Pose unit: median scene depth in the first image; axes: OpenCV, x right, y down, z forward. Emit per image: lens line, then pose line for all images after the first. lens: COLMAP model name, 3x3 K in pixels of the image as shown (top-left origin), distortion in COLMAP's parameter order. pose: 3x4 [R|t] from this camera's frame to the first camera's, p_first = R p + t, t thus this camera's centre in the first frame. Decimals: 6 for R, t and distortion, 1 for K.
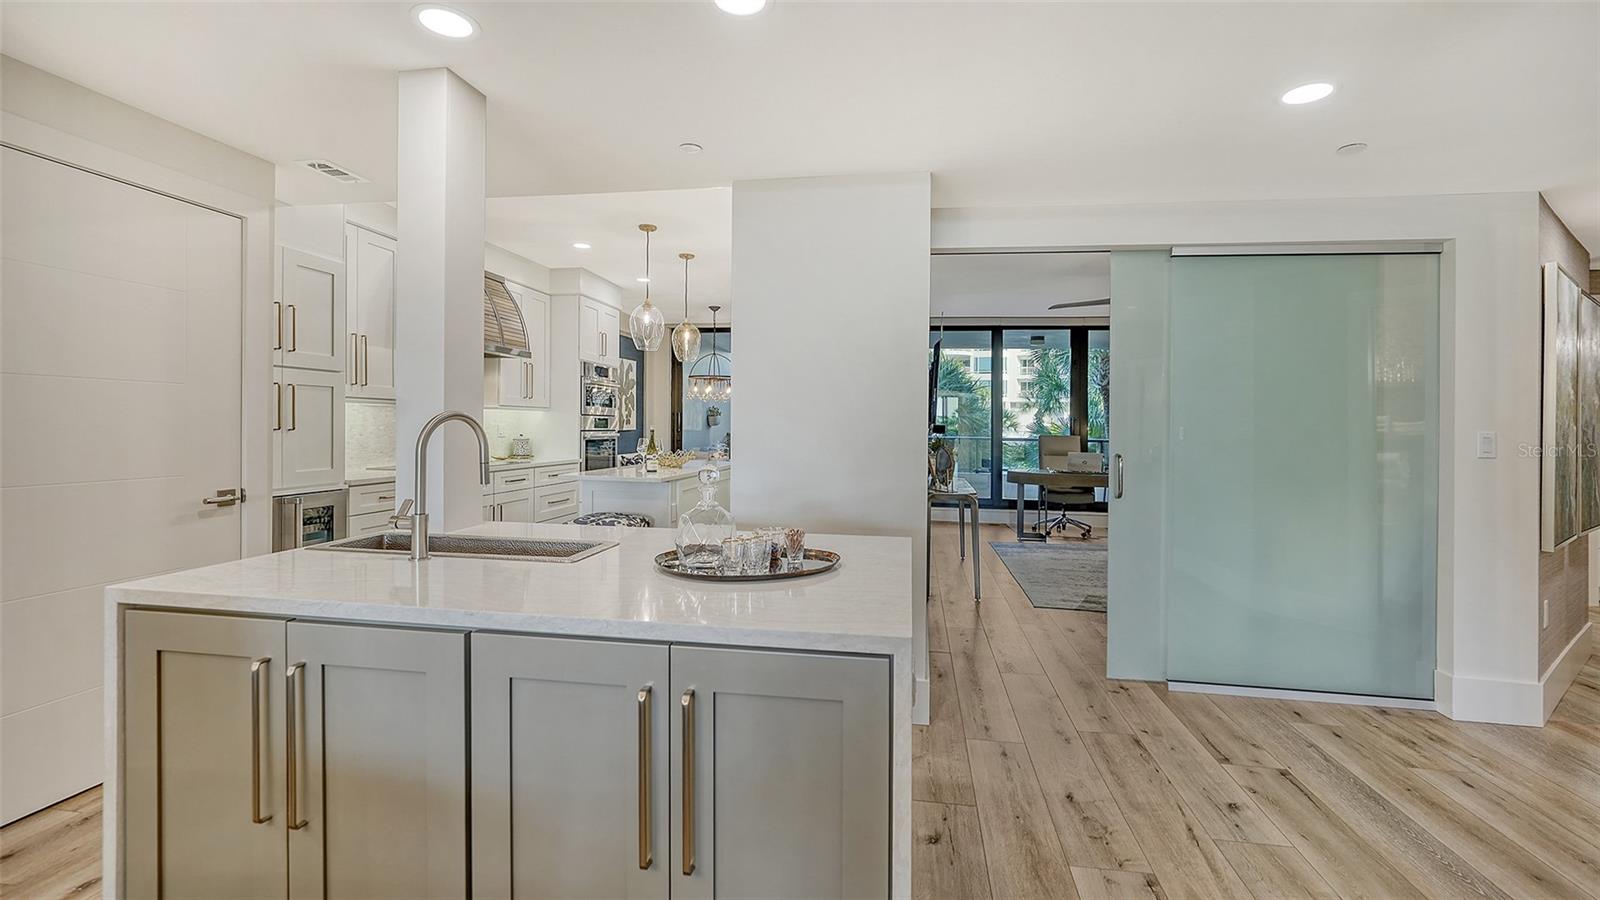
lens RADIAL K [[669.2, 0, 822.7], [0, 669.2, 425.0], [0, 0, 1]] dist [-0.000814, -0.006515]
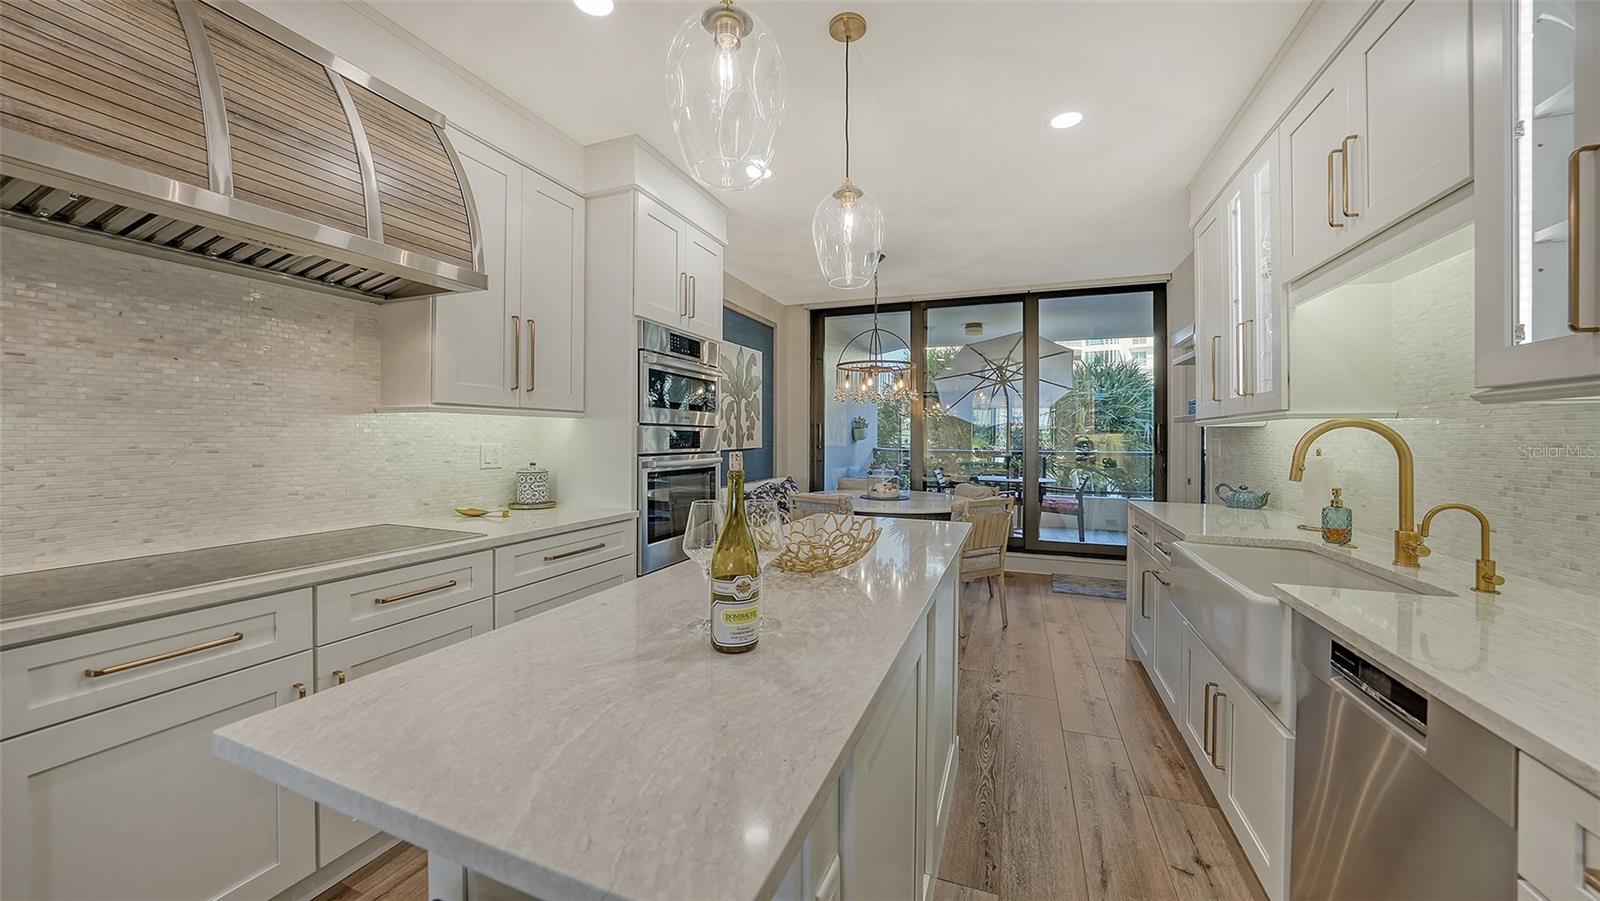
lens RADIAL K [[562.9, 0, 787.0], [0, 562.9, 437.1], [0, 0, 1]] dist [-0.001041, -0.000064]
pose [[0.965582, -0.008866, -0.259947, -0.193860], [0.008419, 0.999961, -0.002834, -0.004347], [0.259962, 0.000548, 0.965619, 0.850812]]
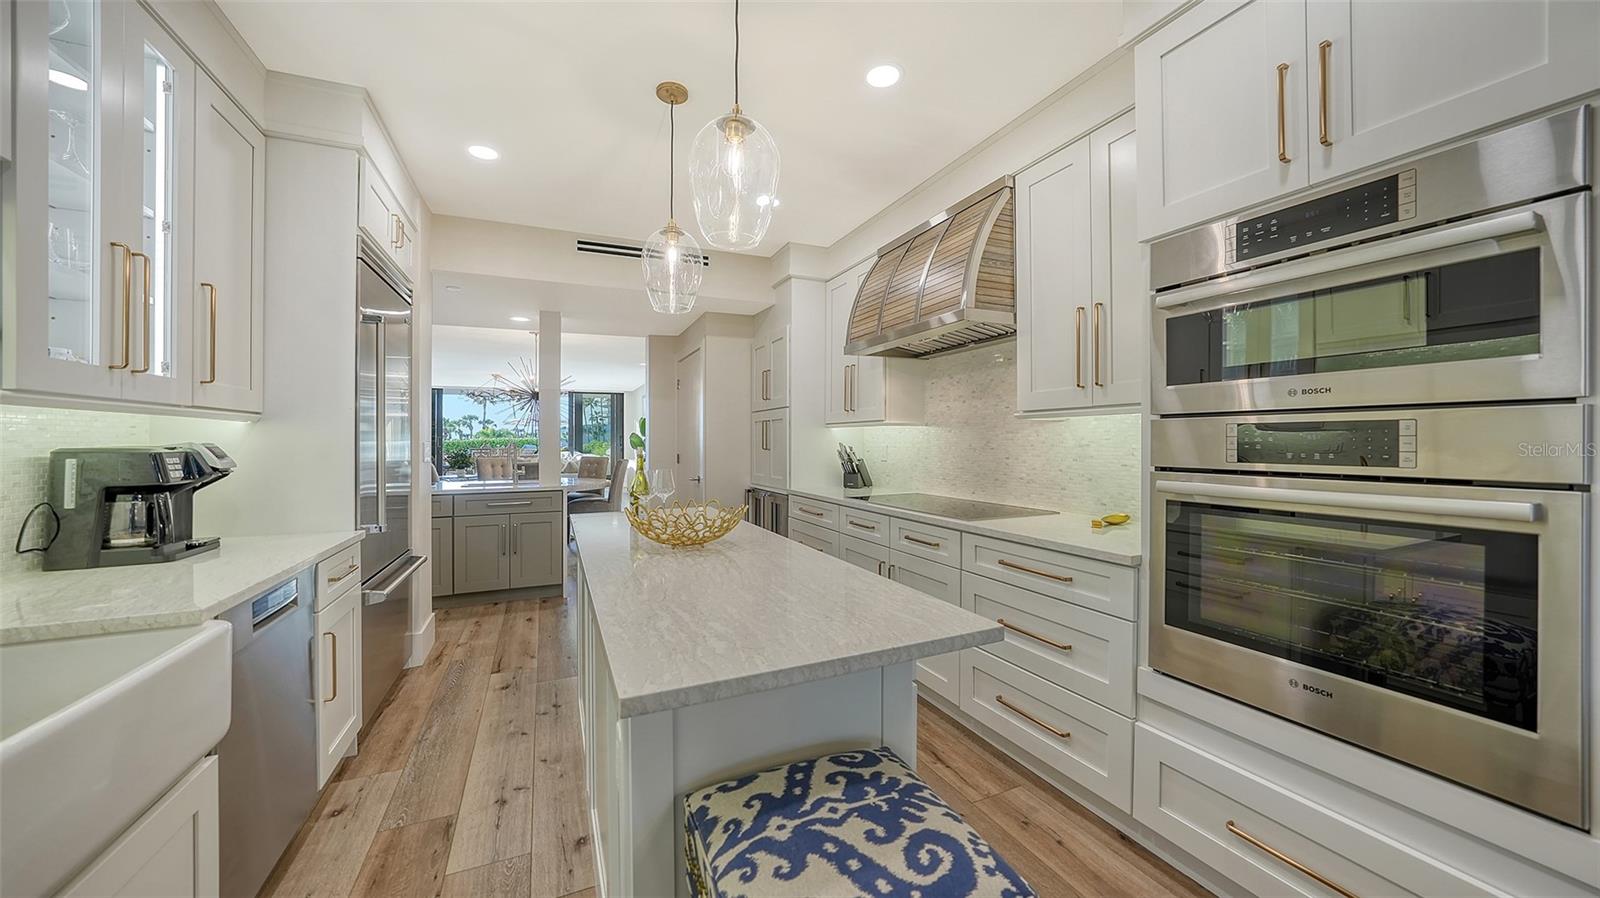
lens RADIAL K [[553.4, 0, 800.0], [0, 553.4, 449.0], [0, 0, 1]] dist [-0.000185, 0.000119]
pose [[-0.847602, -0.002916, -0.530625, -0.119776], [-0.006891, 0.999961, 0.005513, -0.000845], [0.530588, 0.008330, -0.847589, 1.568679]]
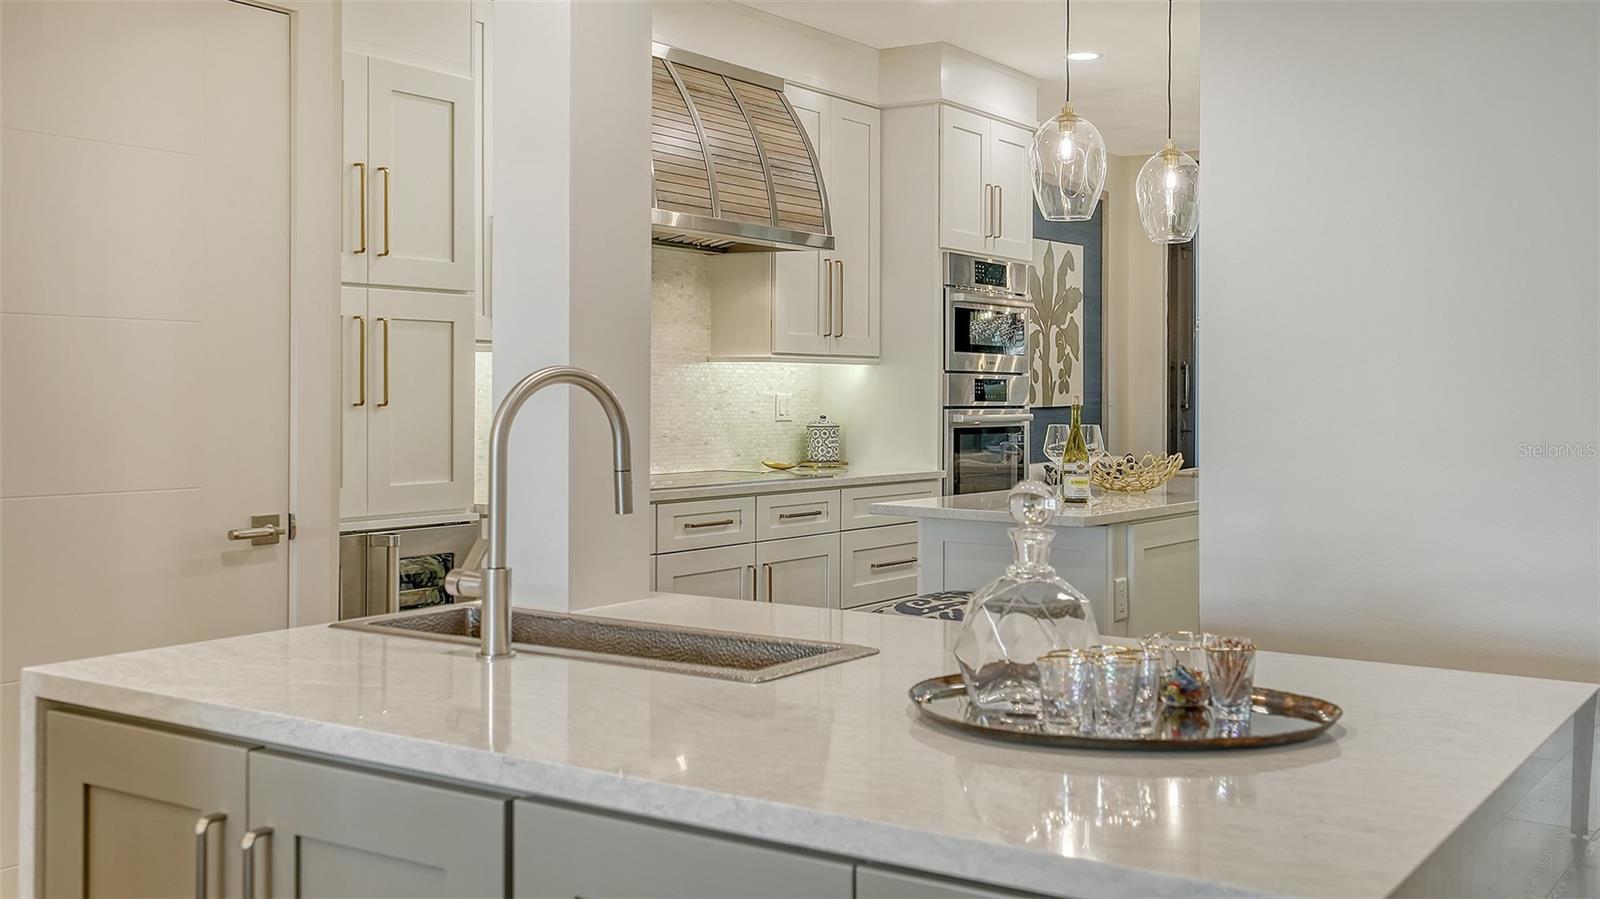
lens RADIAL K [[1627.2, 0, 896.5], [0, 1627.2, 377.5], [0, 0, 1]] dist [0.015365, -0.021418]
pose [[0.914562, -0.008081, -0.404364, 0.066367], [0.003751, 0.999927, -0.011499, 0.001320], [0.404428, 0.009000, 0.914526, -0.005115]]
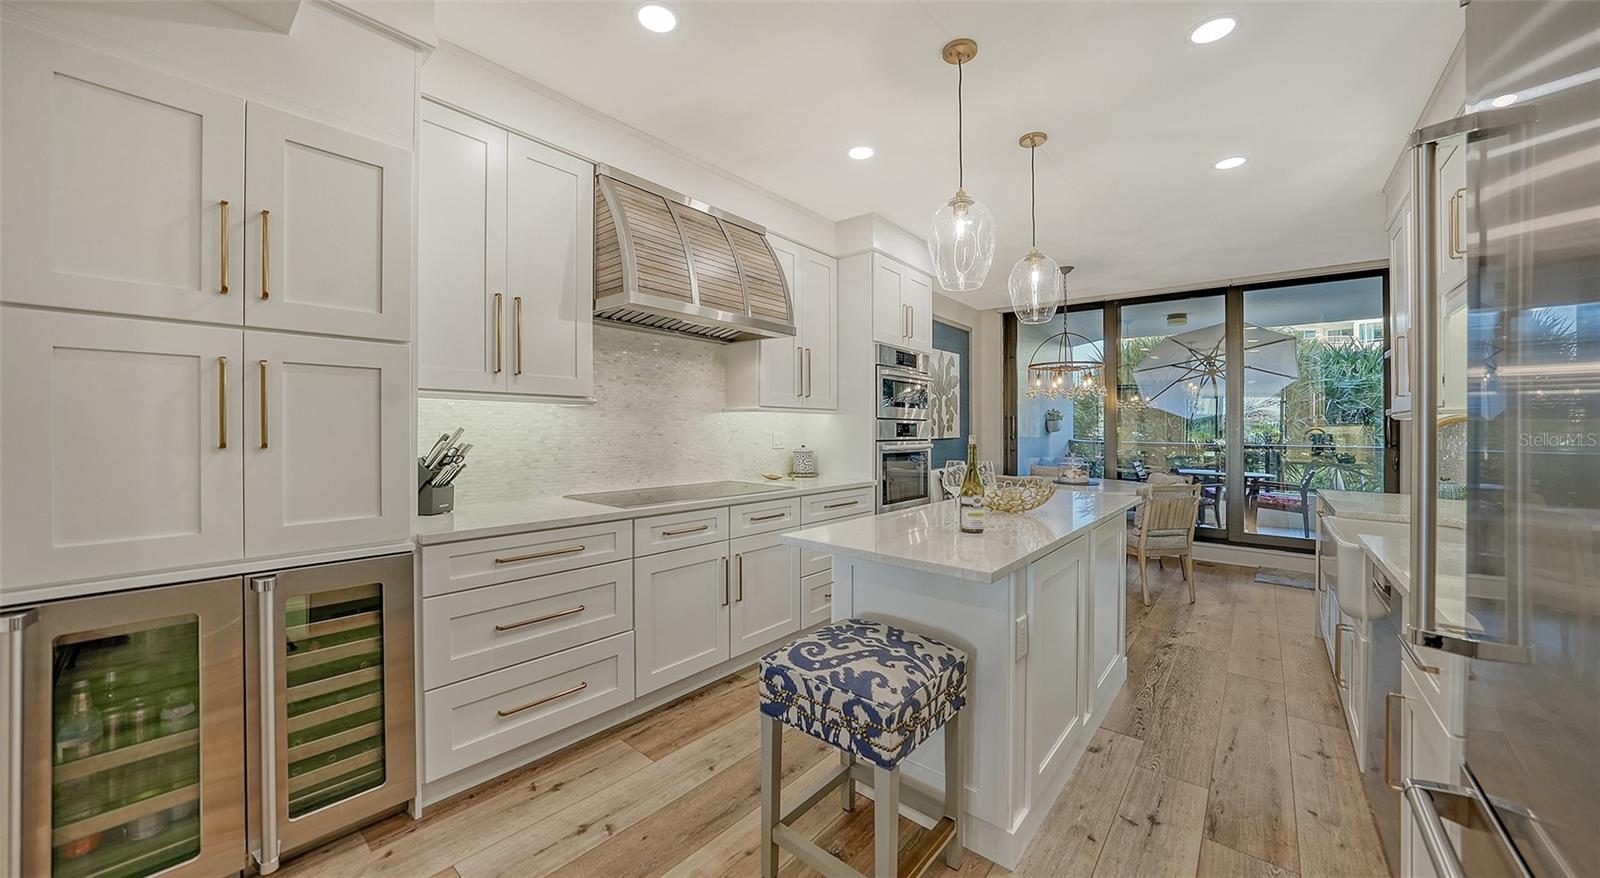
lens RADIAL K [[564.6, 0, 803.8], [0, 564.6, 422.3], [0, 0, 1]] dist [-0.019843, 0.000064]
pose [[0.848466, -0.012115, -0.529112, -0.150509], [0.004164, 0.999860, -0.016215, -0.002356], [0.529234, 0.011554, 0.848397, 0.622747]]
